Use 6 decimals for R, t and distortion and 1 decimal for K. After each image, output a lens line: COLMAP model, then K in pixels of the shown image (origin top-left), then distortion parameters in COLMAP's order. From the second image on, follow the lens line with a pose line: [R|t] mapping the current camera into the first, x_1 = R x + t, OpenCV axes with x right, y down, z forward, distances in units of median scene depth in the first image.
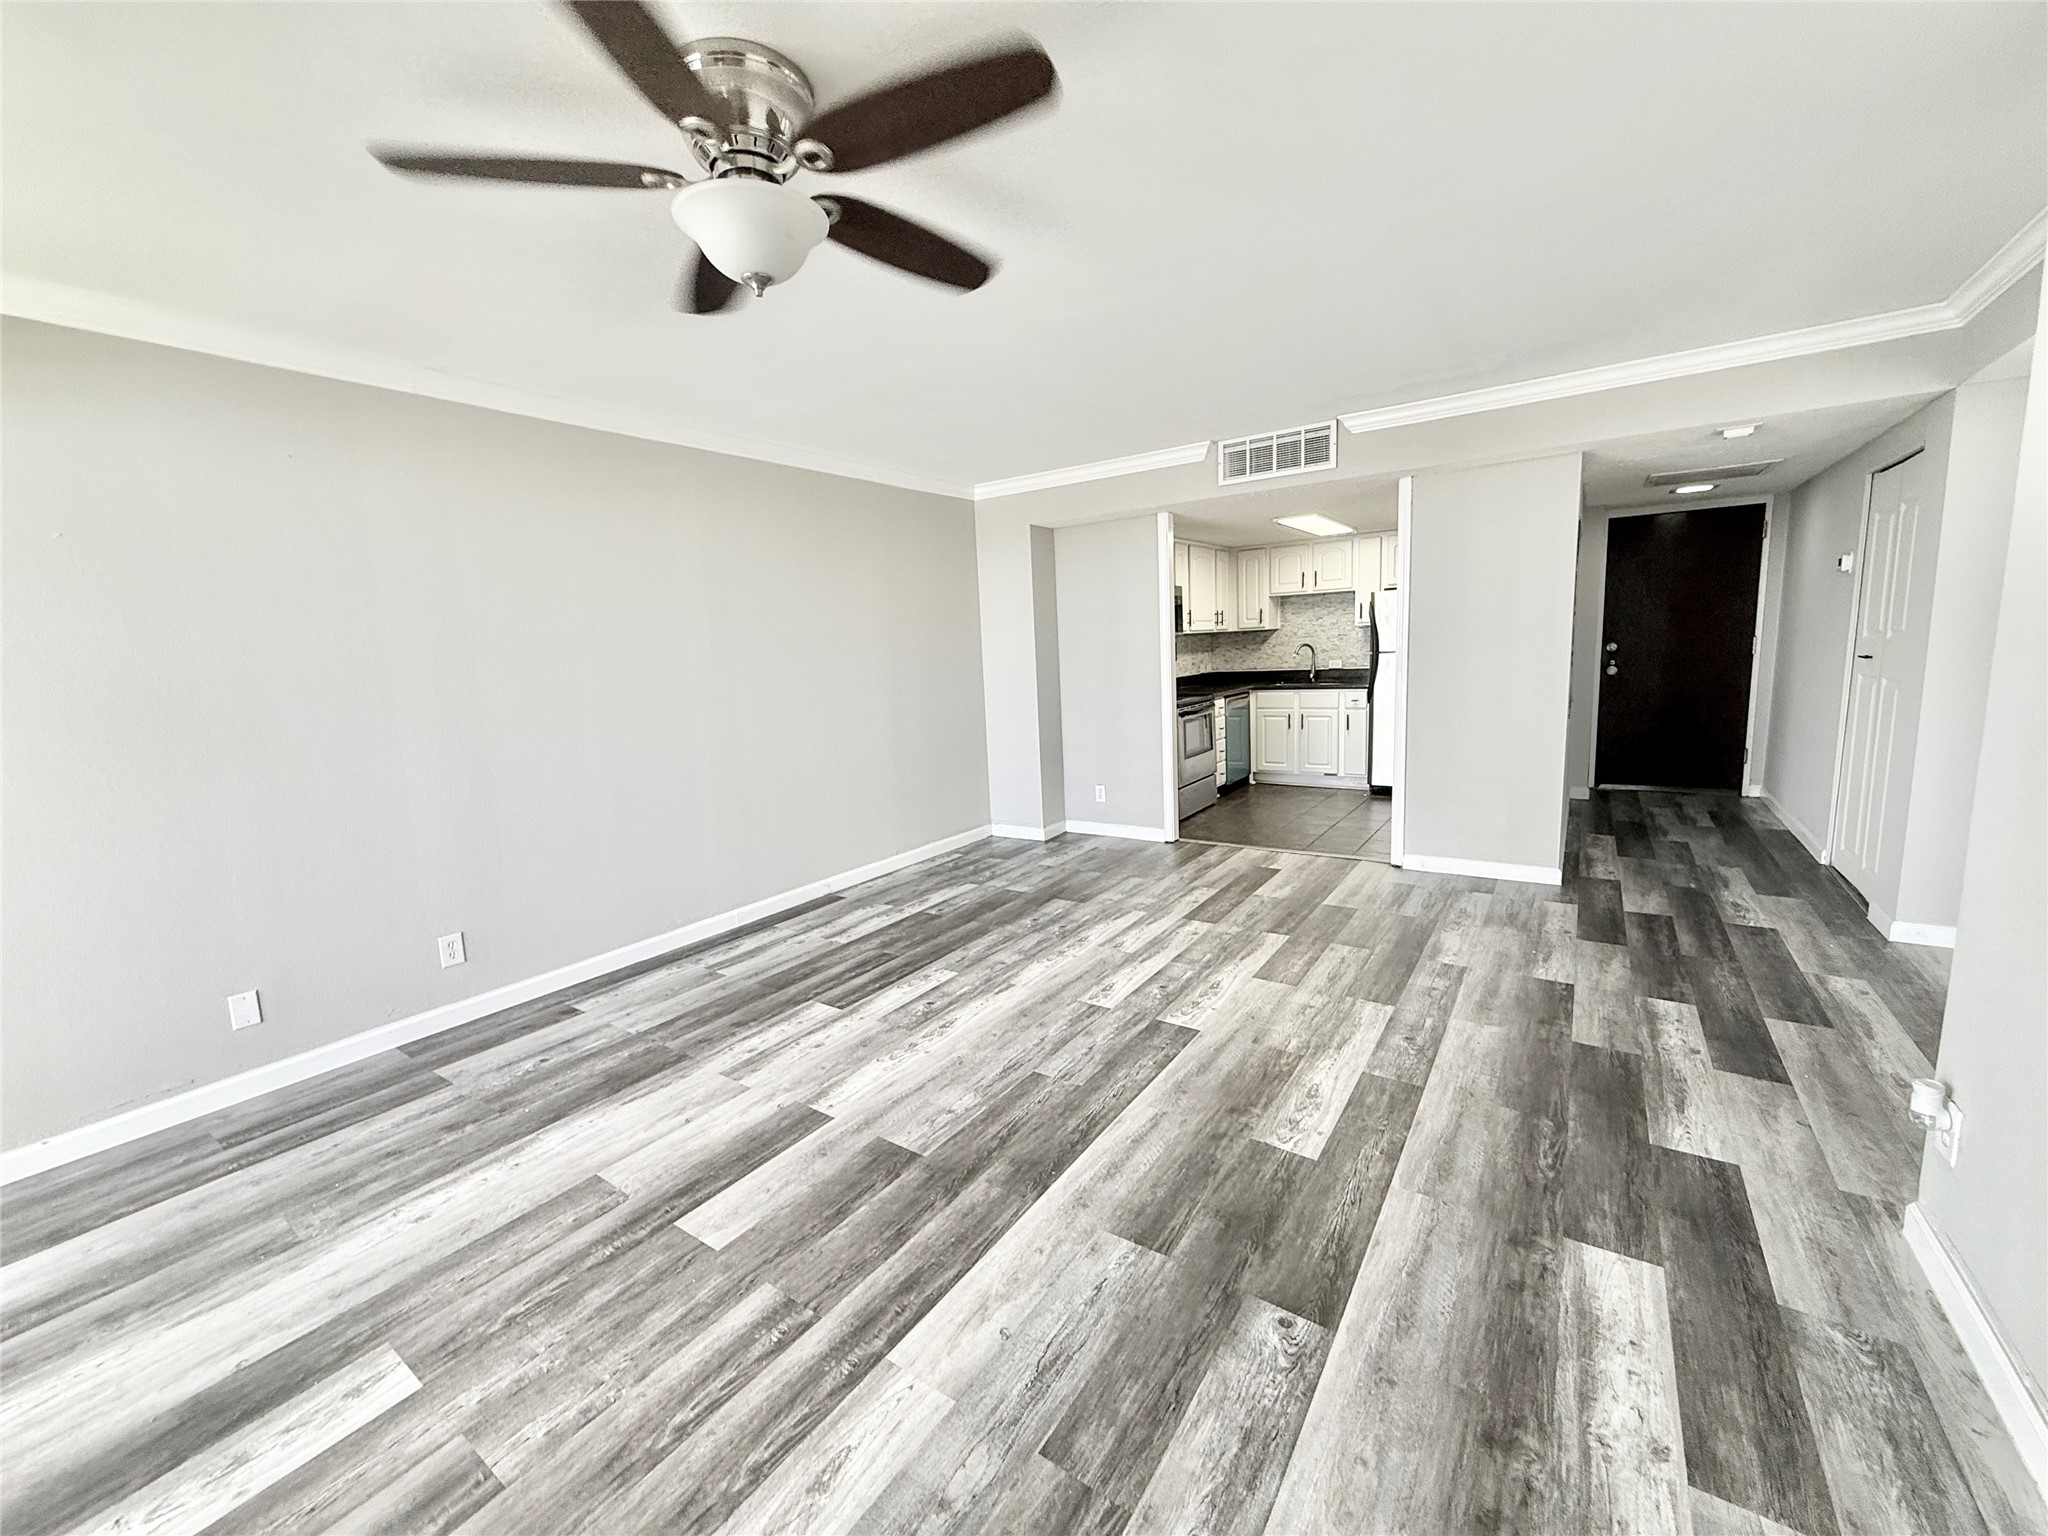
lens RADIAL K [[815.9, 0, 1013.4], [0, 815.9, 770.4], [0, 0, 1]] dist [0.000518, 0.000540]
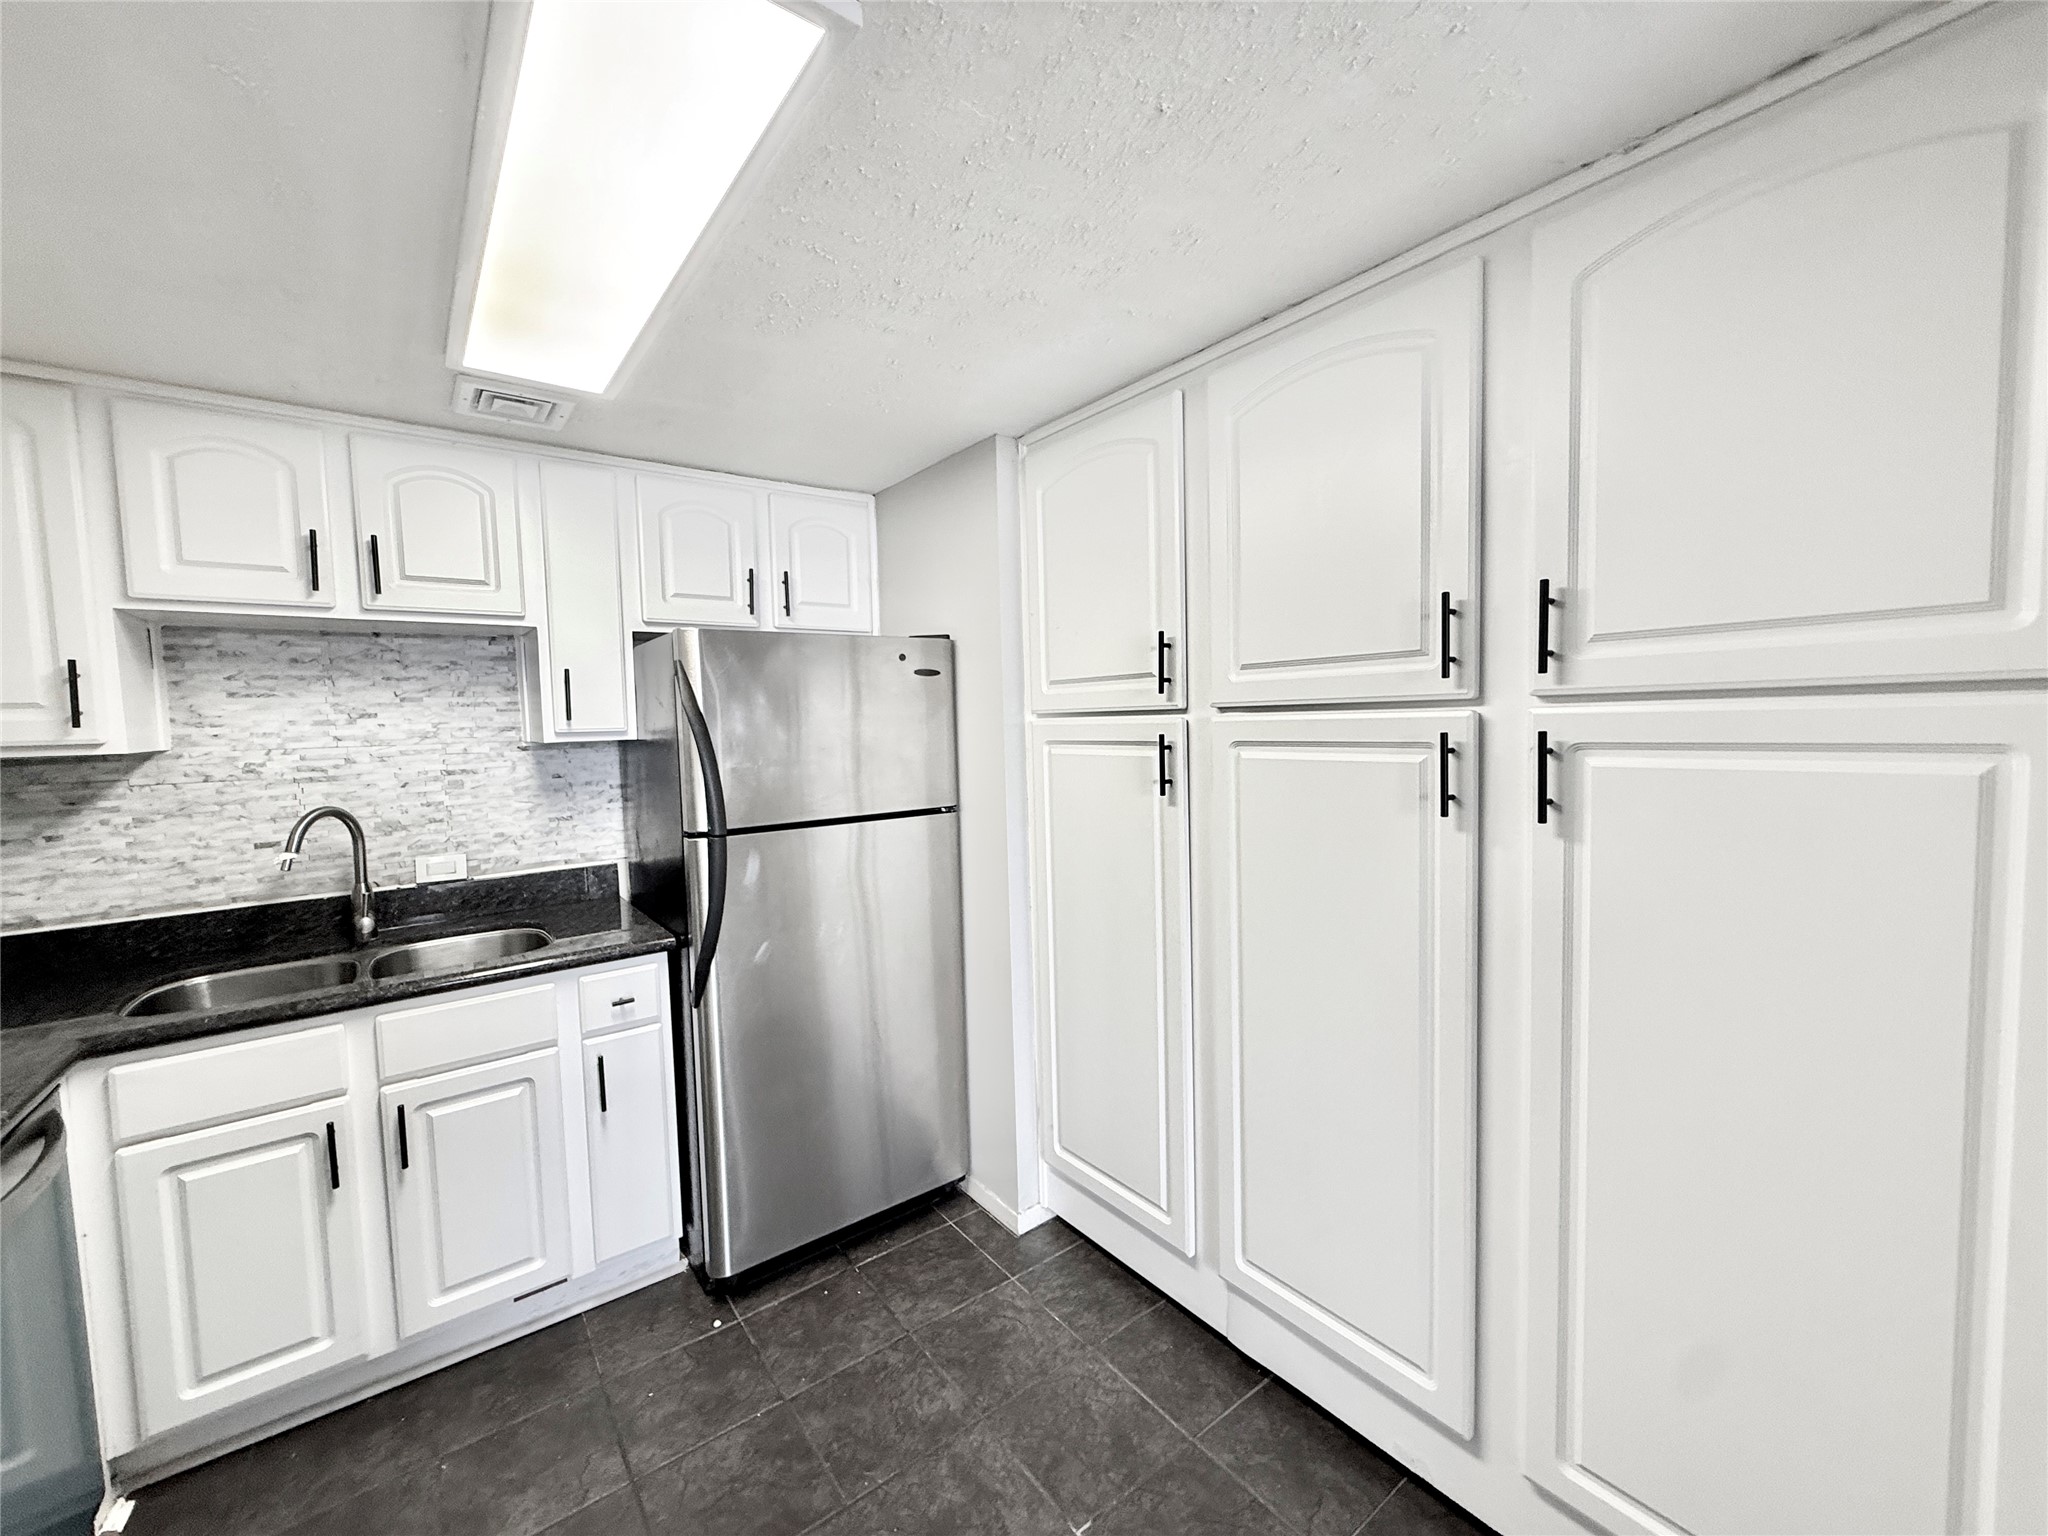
lens RADIAL K [[815.9, 0, 1009.0], [0, 815.9, 762.7], [0, 0, 1]] dist [0.000518, 0.000540]
pose [[0.315154, -0.016203, 0.948902, 0.389816], [0.154350, 0.987417, -0.034403, -0.278015], [-0.936405, 0.157305, 0.313690, 1.556424]]
